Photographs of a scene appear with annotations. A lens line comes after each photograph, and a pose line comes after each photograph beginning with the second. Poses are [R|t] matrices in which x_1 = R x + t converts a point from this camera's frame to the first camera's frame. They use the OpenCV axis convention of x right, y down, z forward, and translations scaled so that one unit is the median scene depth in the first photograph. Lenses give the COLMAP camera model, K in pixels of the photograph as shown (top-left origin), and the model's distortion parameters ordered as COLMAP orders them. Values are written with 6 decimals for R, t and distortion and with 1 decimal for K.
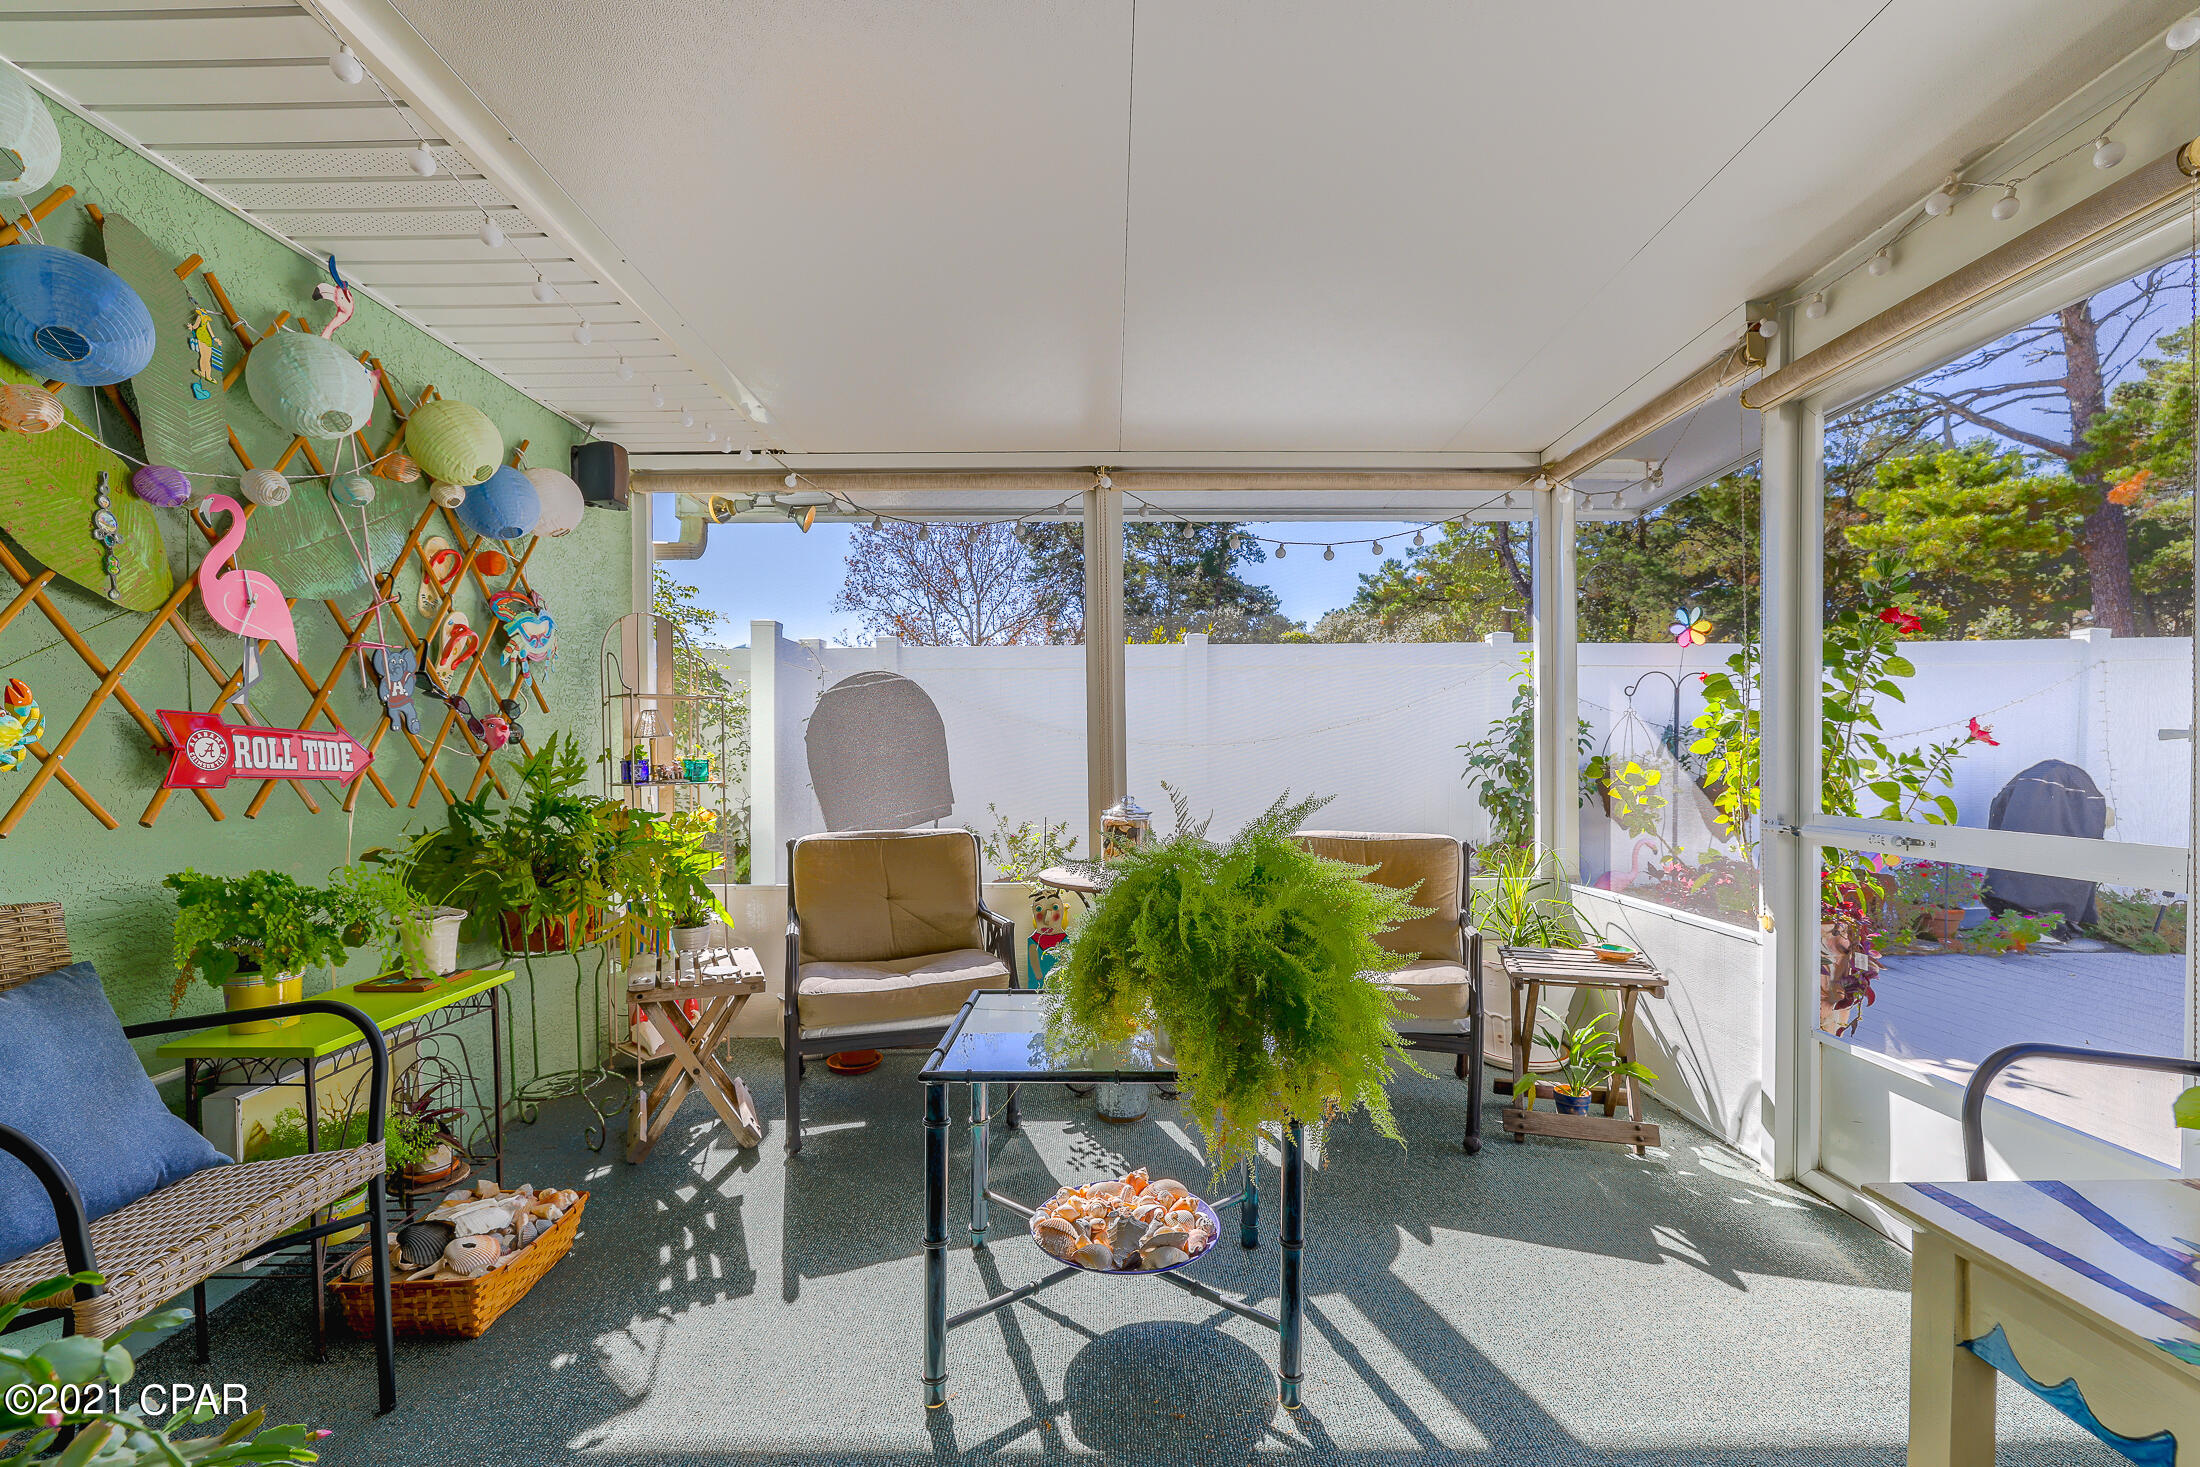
lens RADIAL K [[925.1, 0, 1102.5], [0, 925.1, 748.3], [0, 0, 1]] dist [0.006235, 0.000155]
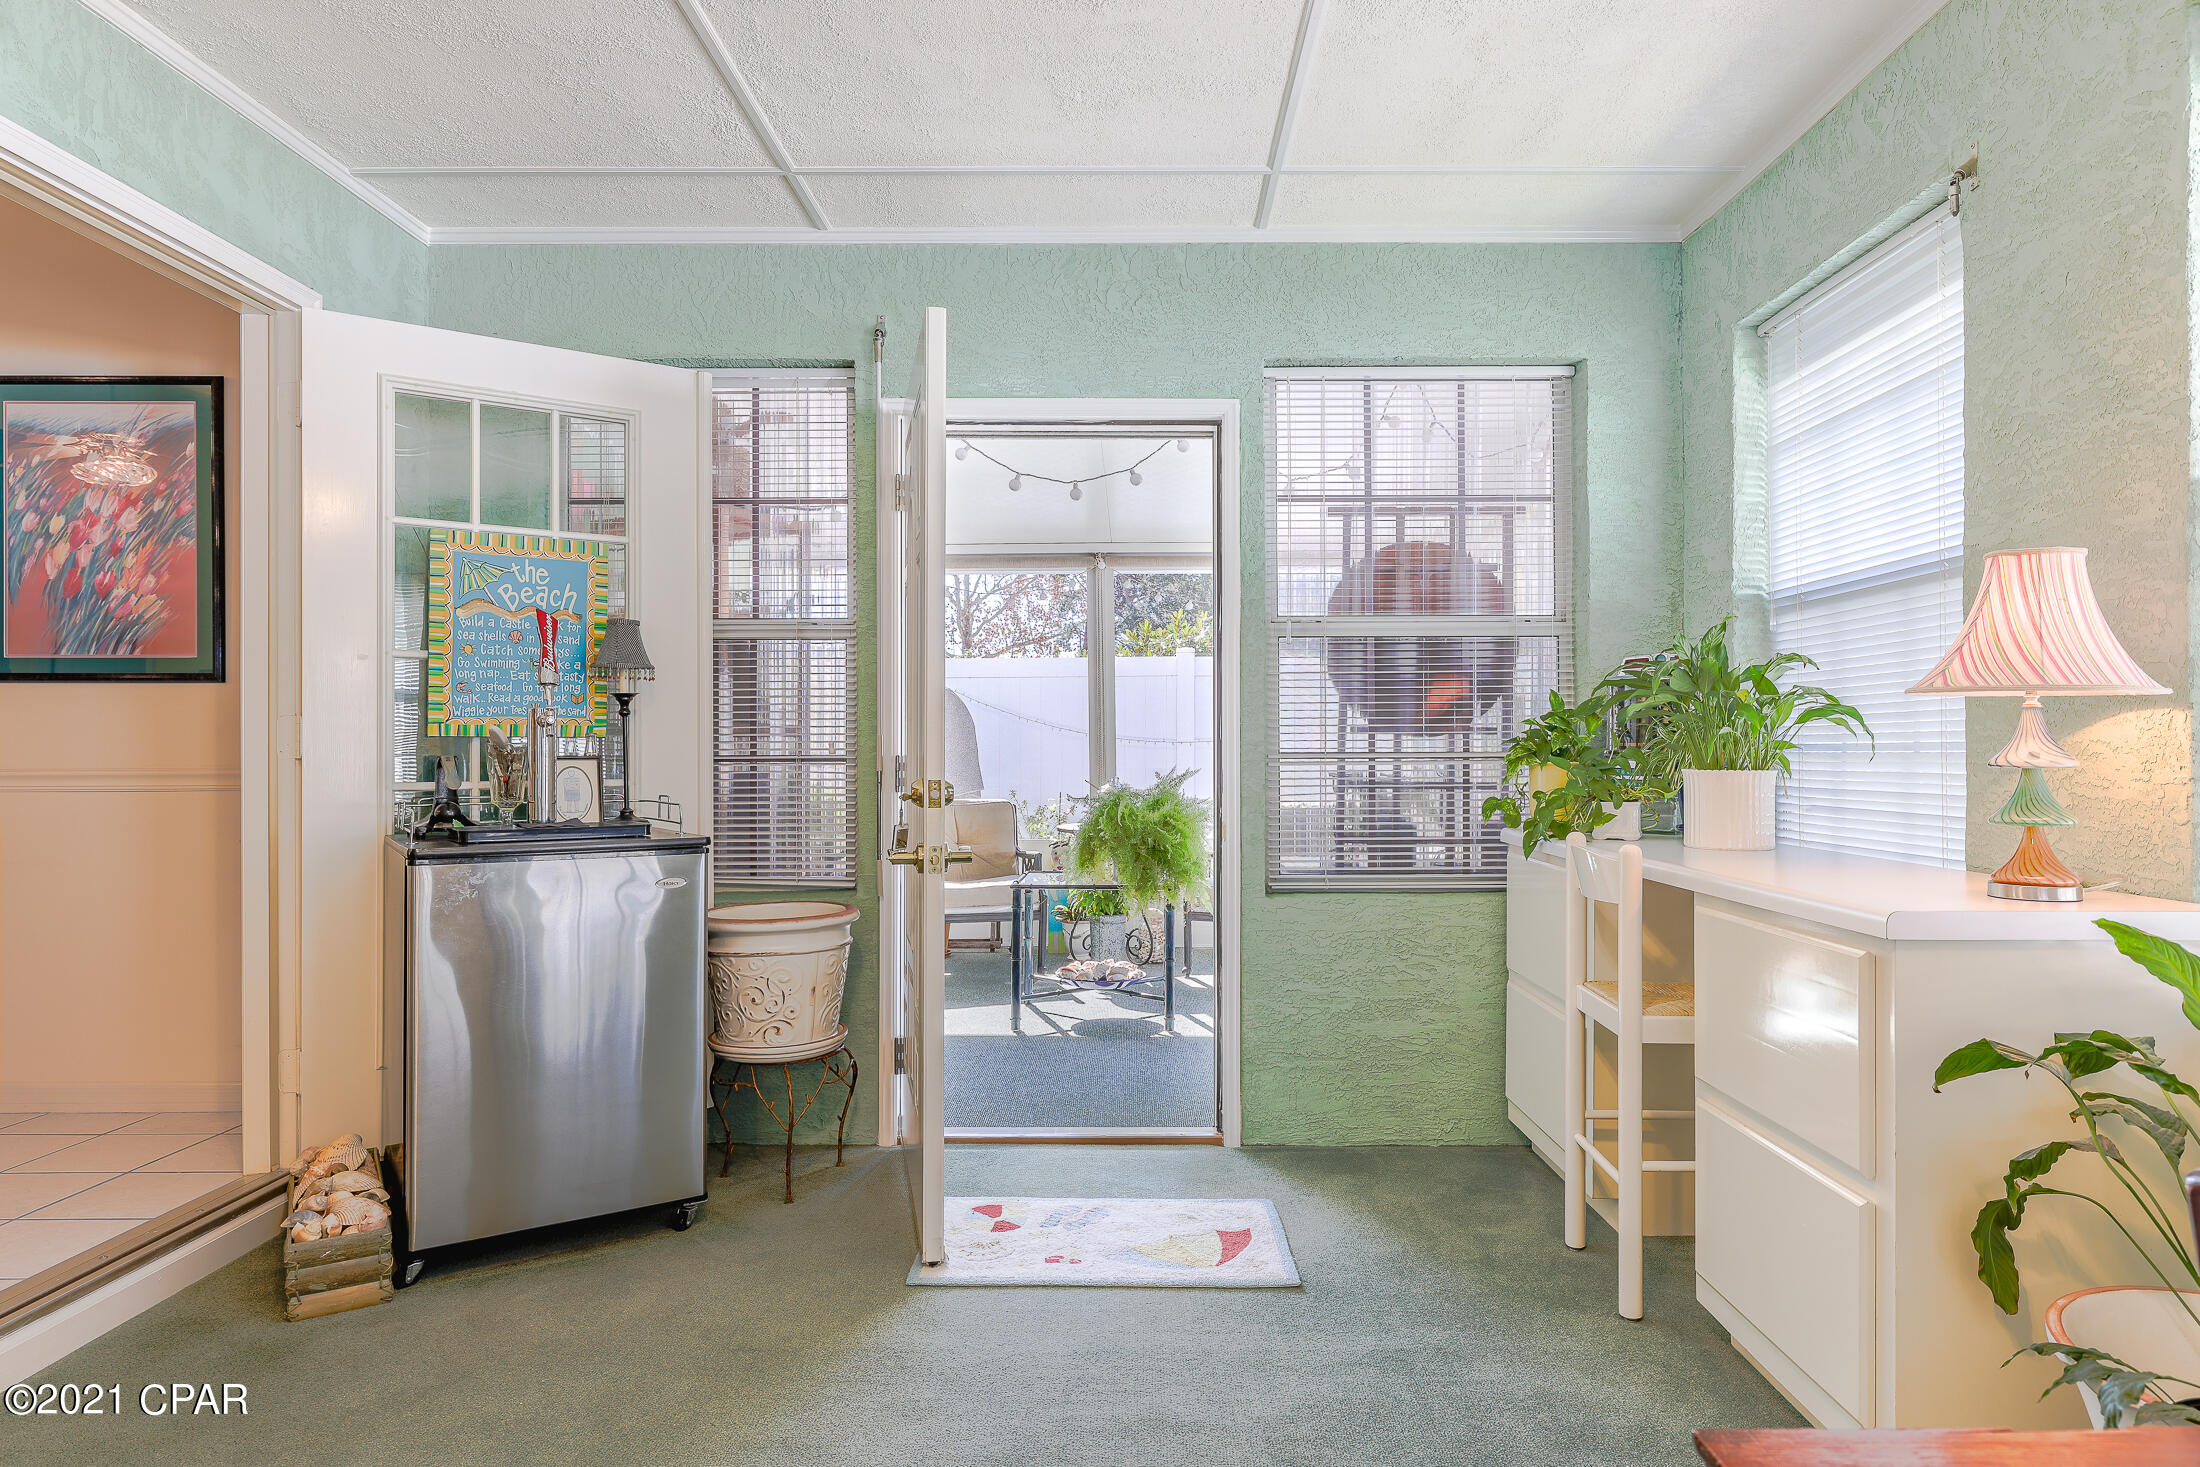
lens RADIAL K [[1267.4, 0, 1103.1], [0, 1267.4, 739.8], [0, 0, 1]] dist [0.000935, -0.000140]
pose [[0.999811, 0.003628, -0.019112, 0.097173], [-0.003703, 0.999986, -0.003850, -0.005312], [0.019098, 0.003921, 0.999810, -2.177356]]
